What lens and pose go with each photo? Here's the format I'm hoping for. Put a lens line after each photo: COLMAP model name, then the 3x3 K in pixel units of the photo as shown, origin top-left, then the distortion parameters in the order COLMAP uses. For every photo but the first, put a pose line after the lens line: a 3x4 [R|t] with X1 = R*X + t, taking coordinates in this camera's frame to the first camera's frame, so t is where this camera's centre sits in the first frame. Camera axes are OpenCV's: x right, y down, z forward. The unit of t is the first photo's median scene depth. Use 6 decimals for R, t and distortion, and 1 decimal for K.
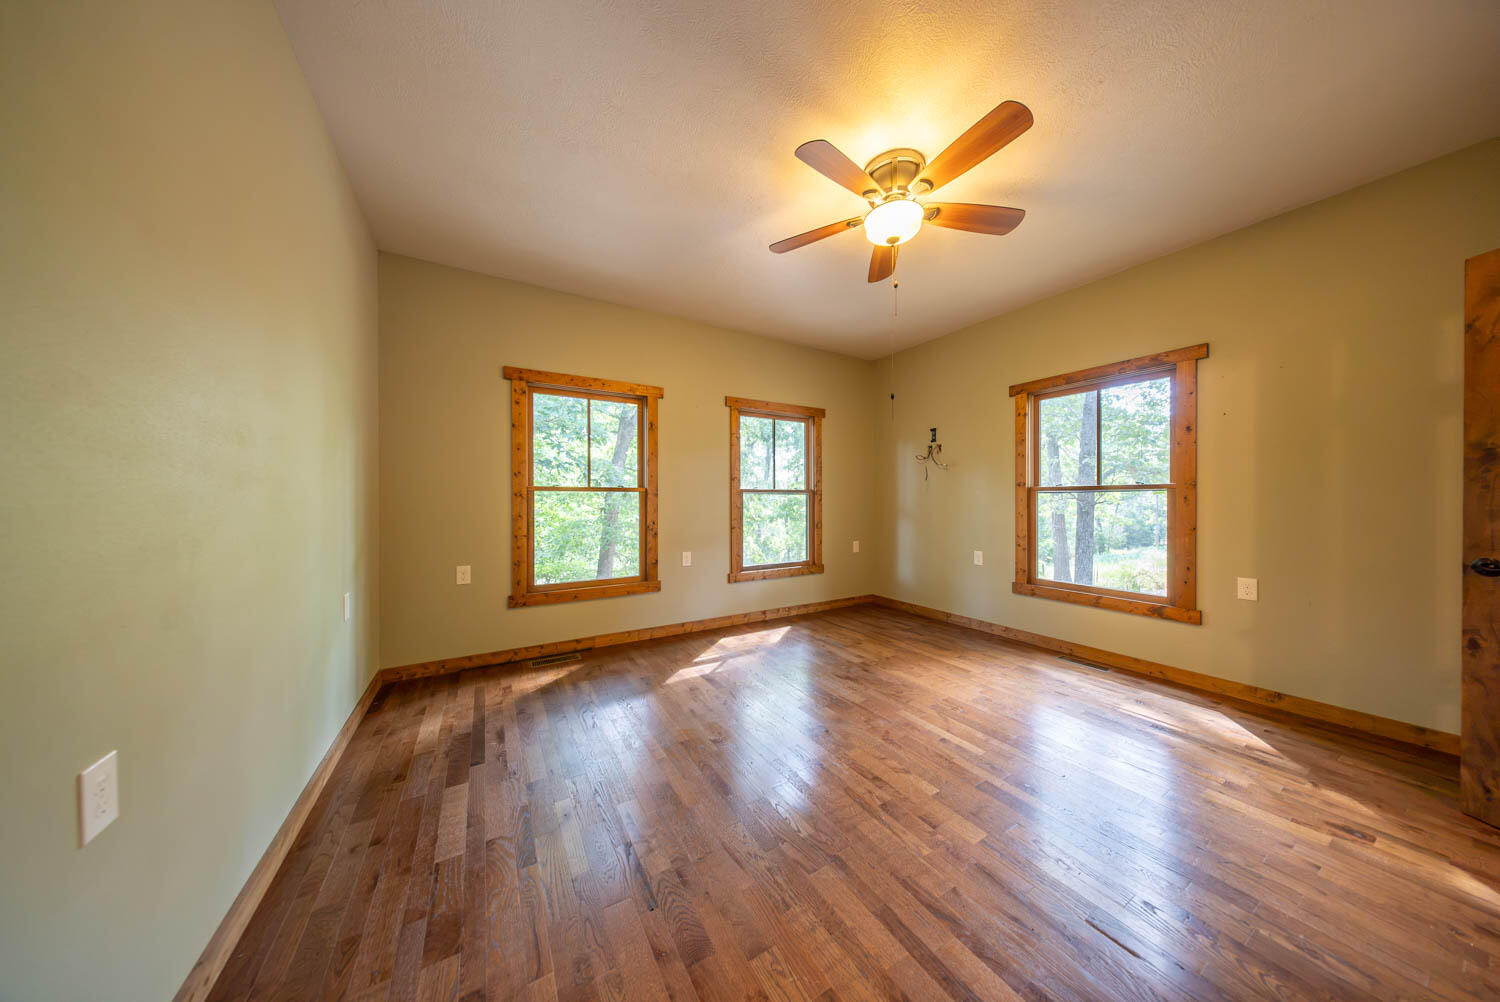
lens RADIAL K [[443.3, 0, 749.6], [0, 443.3, 501.5], [0, 0, 1]] dist [0.003654, -0.001516]
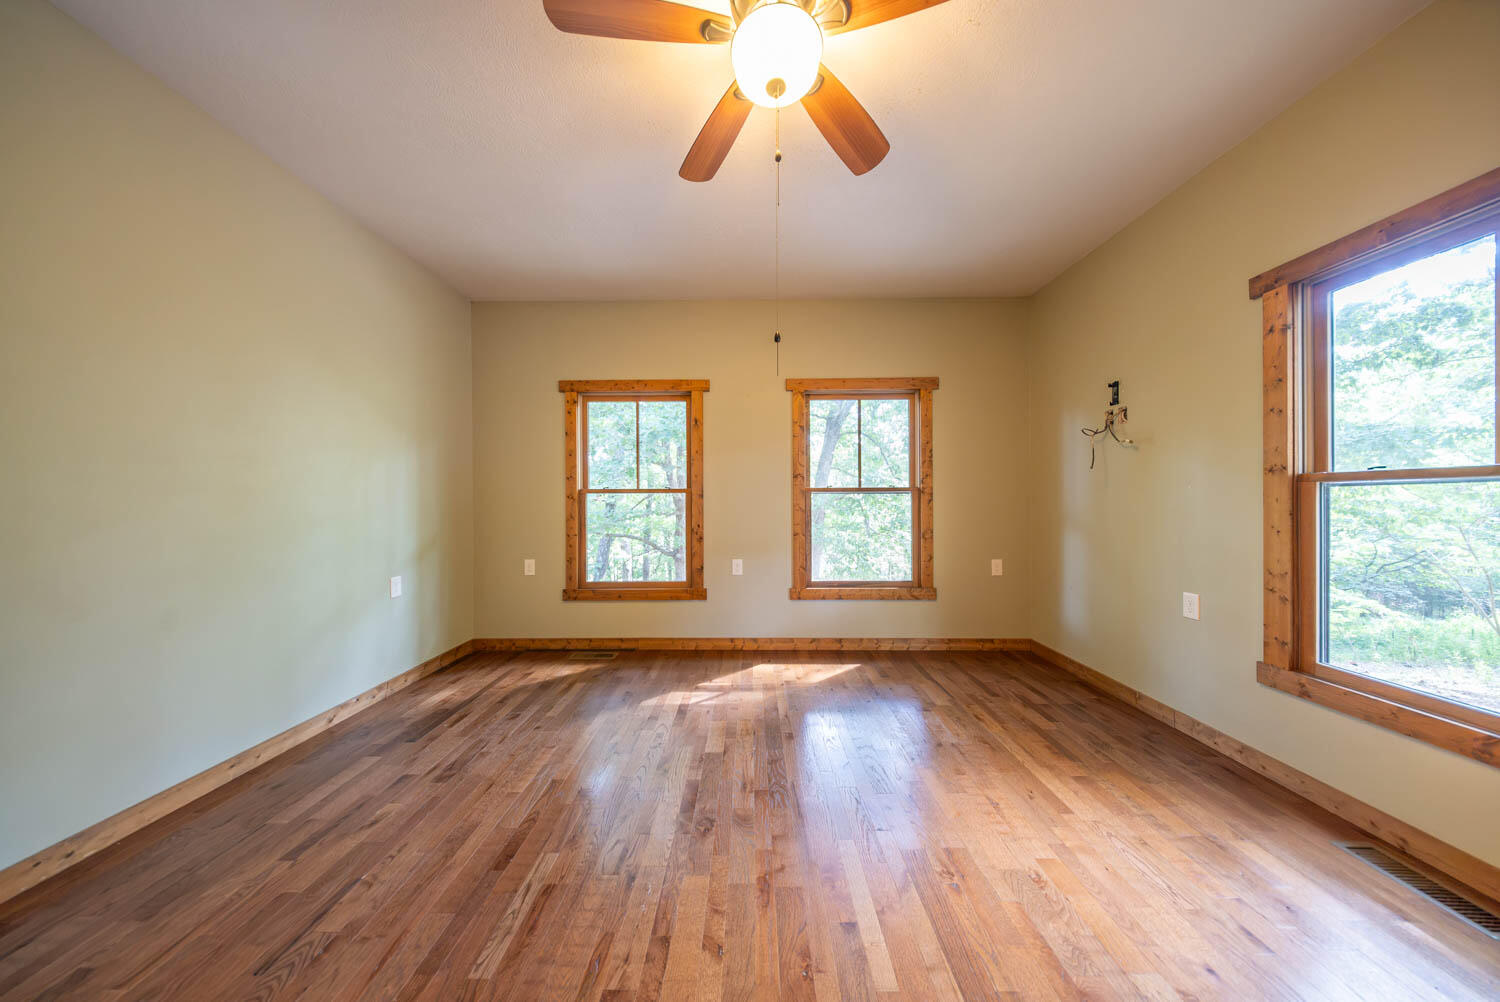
lens RADIAL K [[443.3, 0, 749.4], [0, 443.3, 501.5], [0, 0, 1]] dist [0.003654, -0.001516]
pose [[0.853392, -0.001774, -0.521266, 0.363990], [0.000943, 0.999998, -0.001859, -0.001491], [0.521269, 0.001095, 0.853392, 0.262429]]
